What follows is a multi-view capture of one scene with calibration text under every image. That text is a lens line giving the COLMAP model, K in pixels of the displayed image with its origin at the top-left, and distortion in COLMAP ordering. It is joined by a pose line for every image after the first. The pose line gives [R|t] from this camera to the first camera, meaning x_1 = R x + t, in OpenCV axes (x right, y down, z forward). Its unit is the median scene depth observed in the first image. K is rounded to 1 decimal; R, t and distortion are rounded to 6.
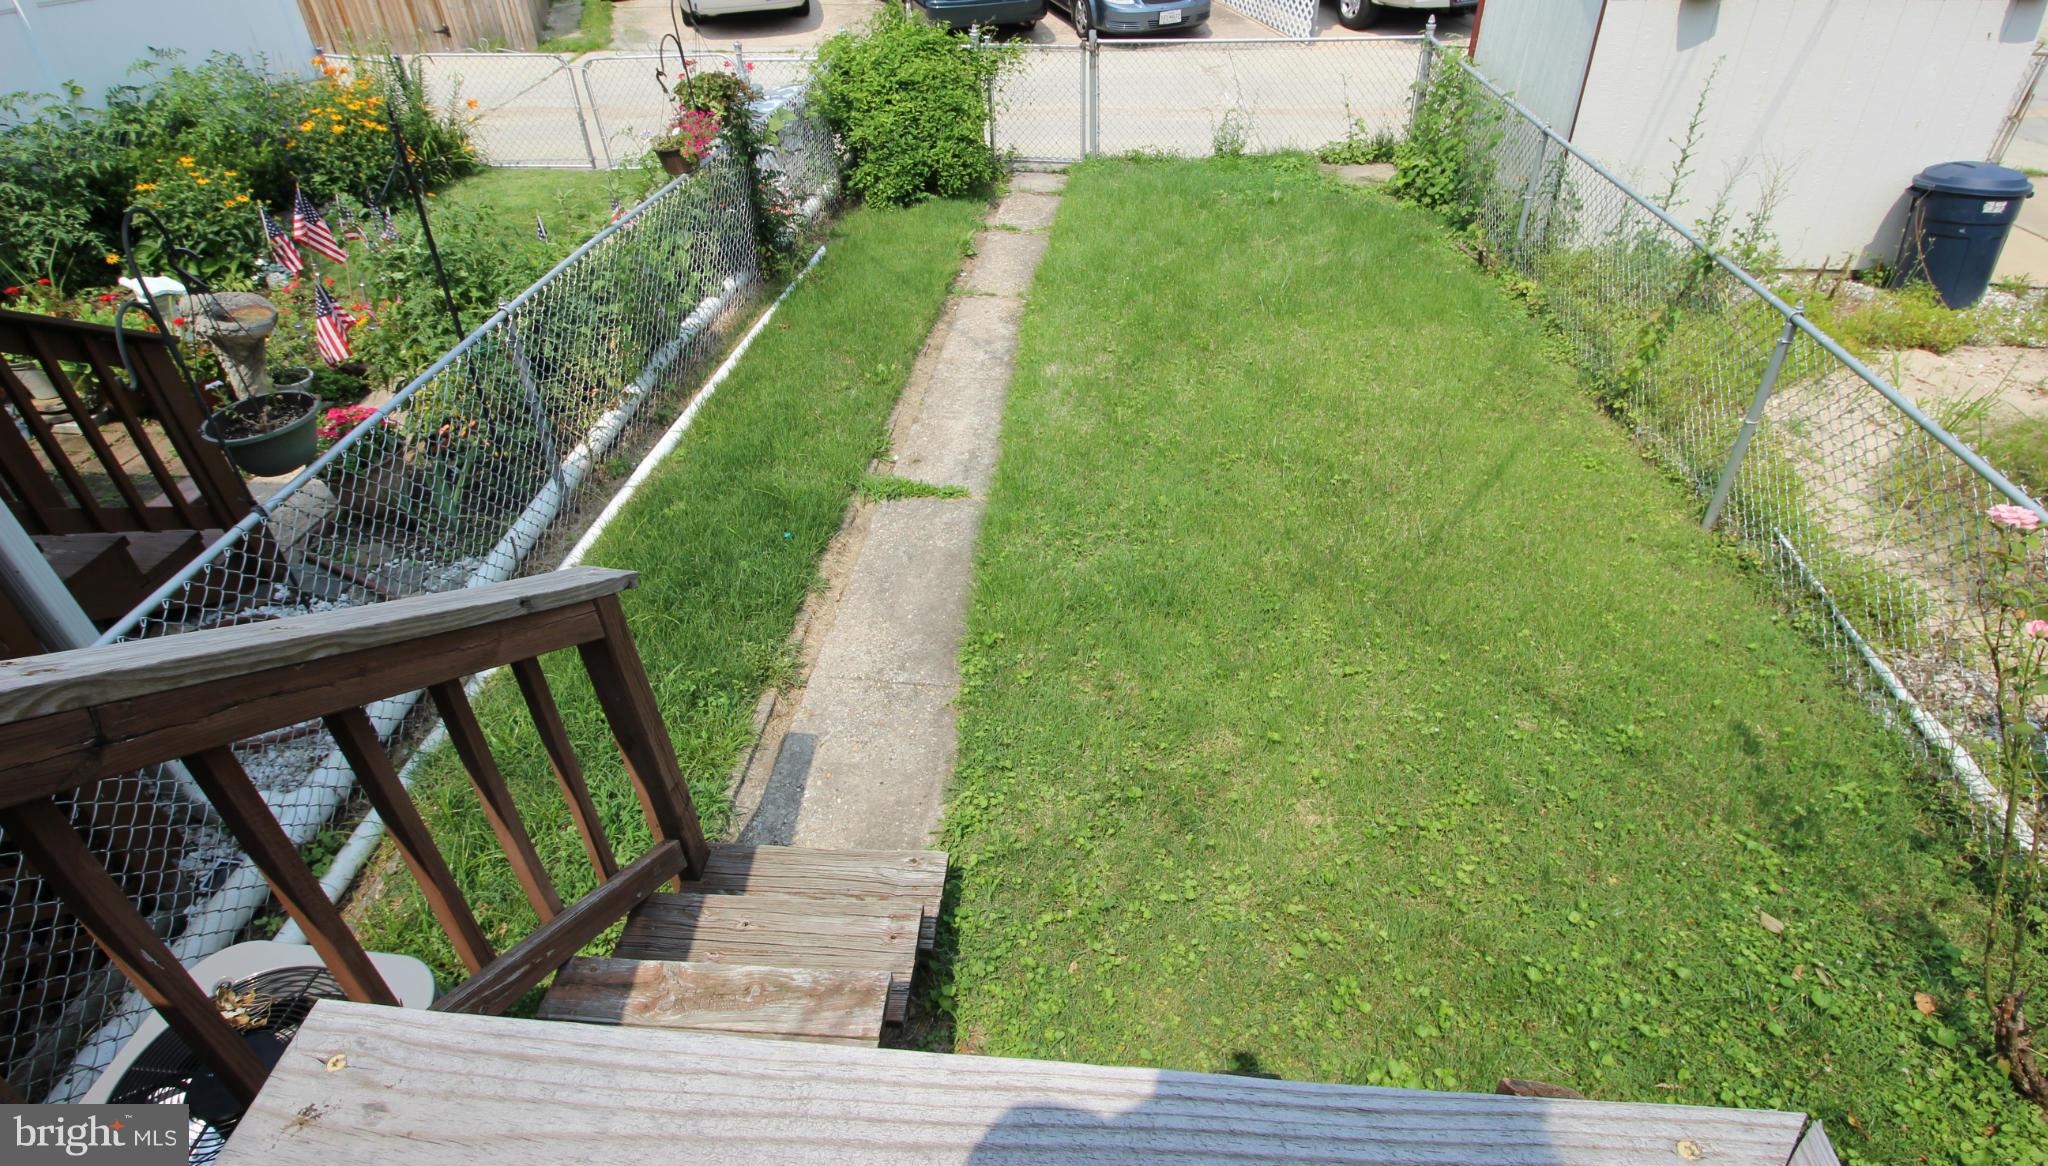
lens RADIAL K [[1032.2, 0, 1044.5], [0, 1032.2, 480.1], [0, 0, 1]] dist [0.000292, -0.000370]
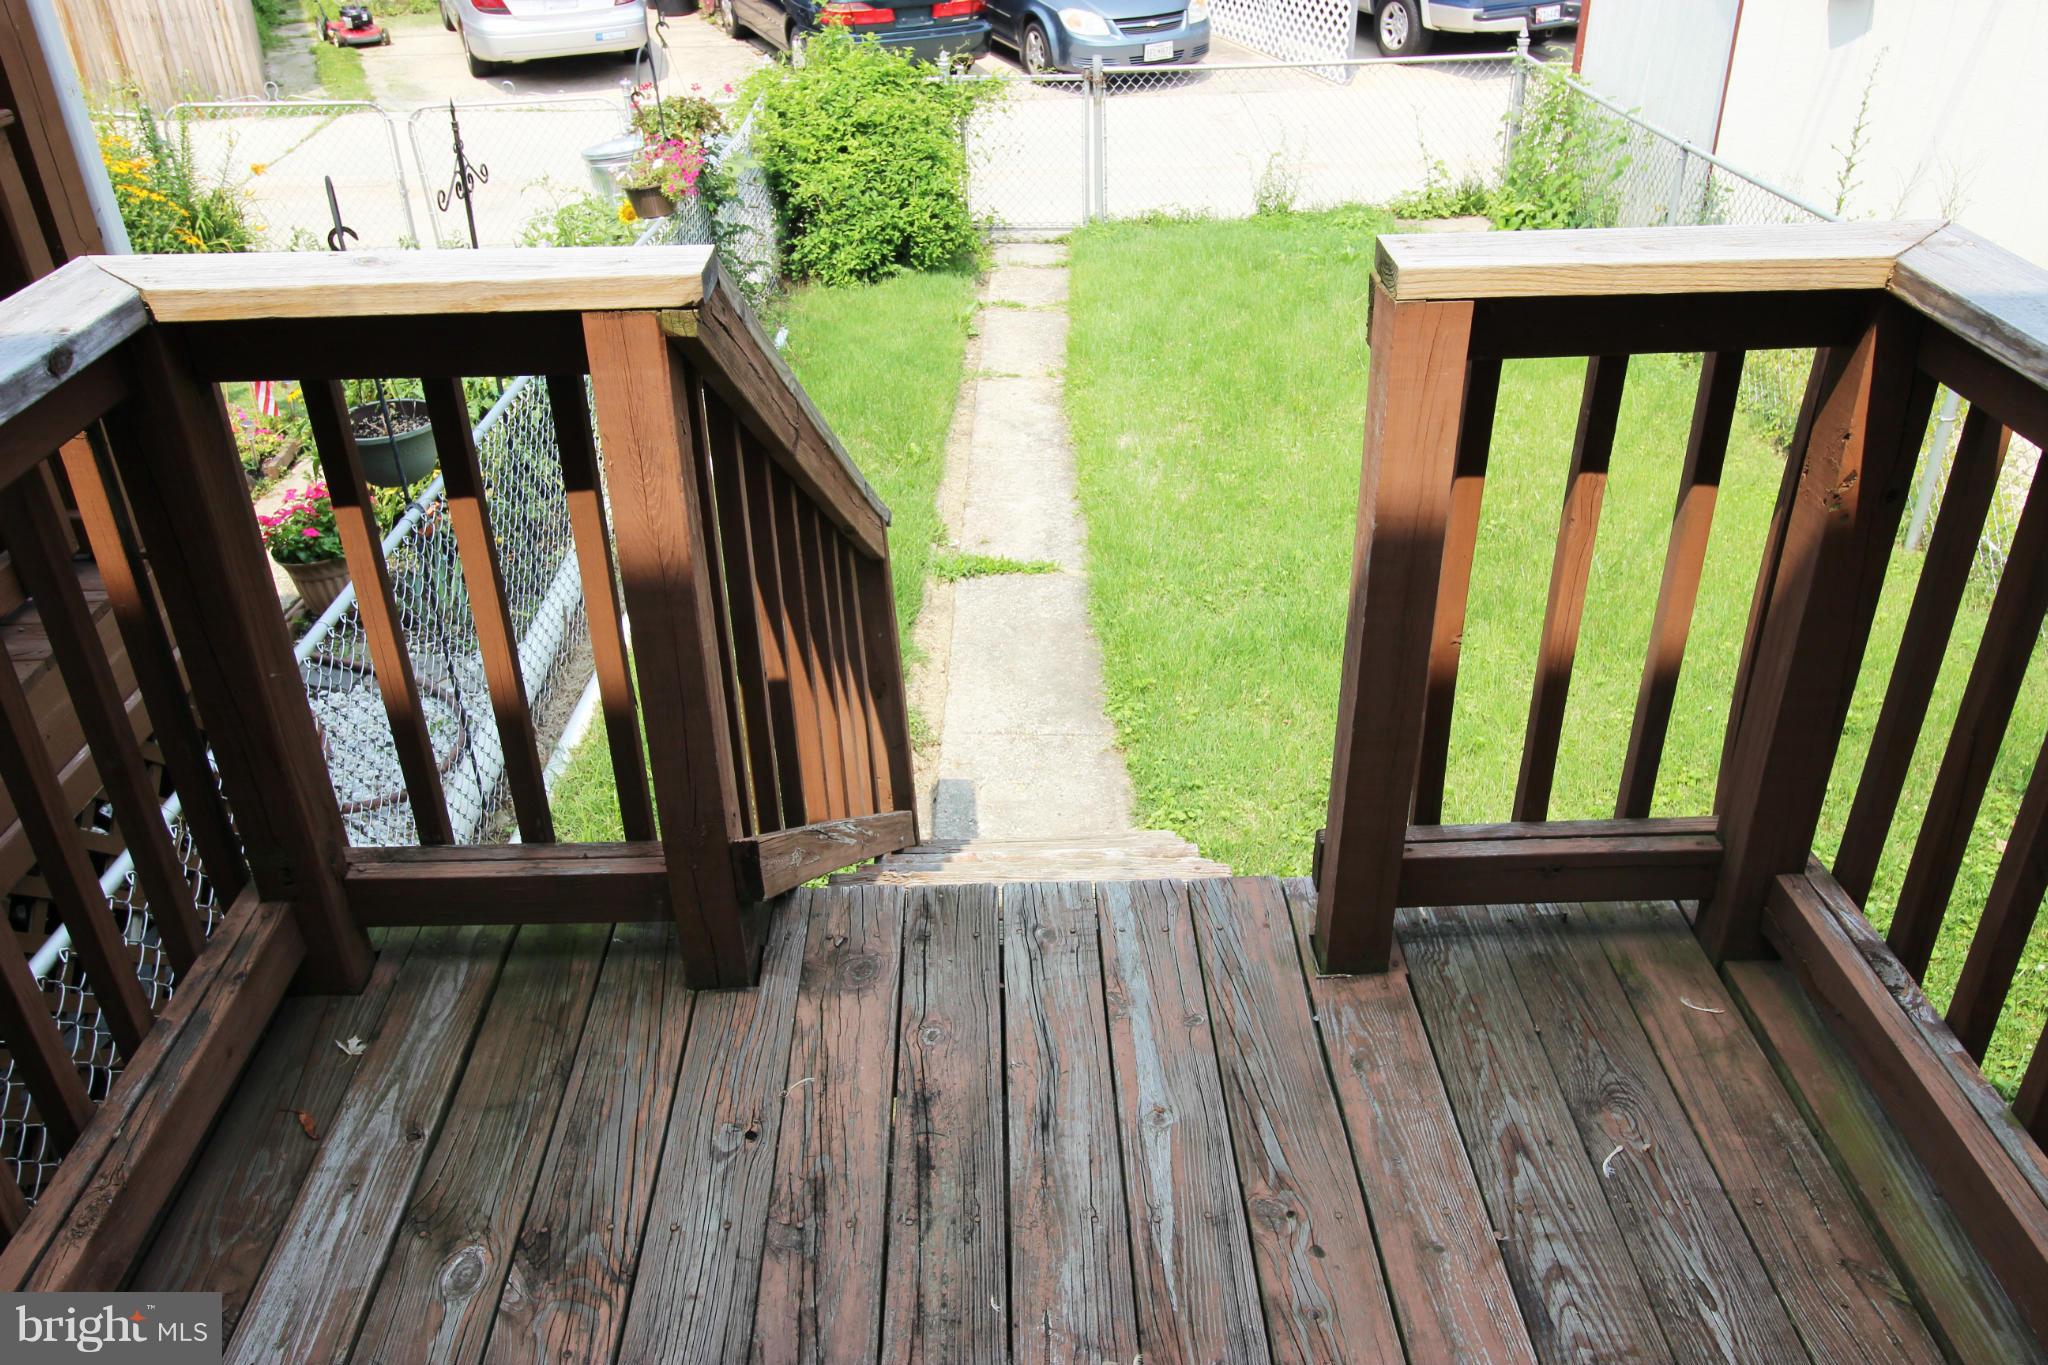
lens RADIAL K [[1622.1, 0, 1025.9], [0, 1622.1, 684.8], [0, 0, 1]] dist [0.009498, 0.012050]
pose [[0.996087, -0.047304, 0.074646, -0.125330], [0.052424, 0.996294, -0.068188, 0.120124], [-0.071144, 0.071834, 0.994876, -0.183440]]
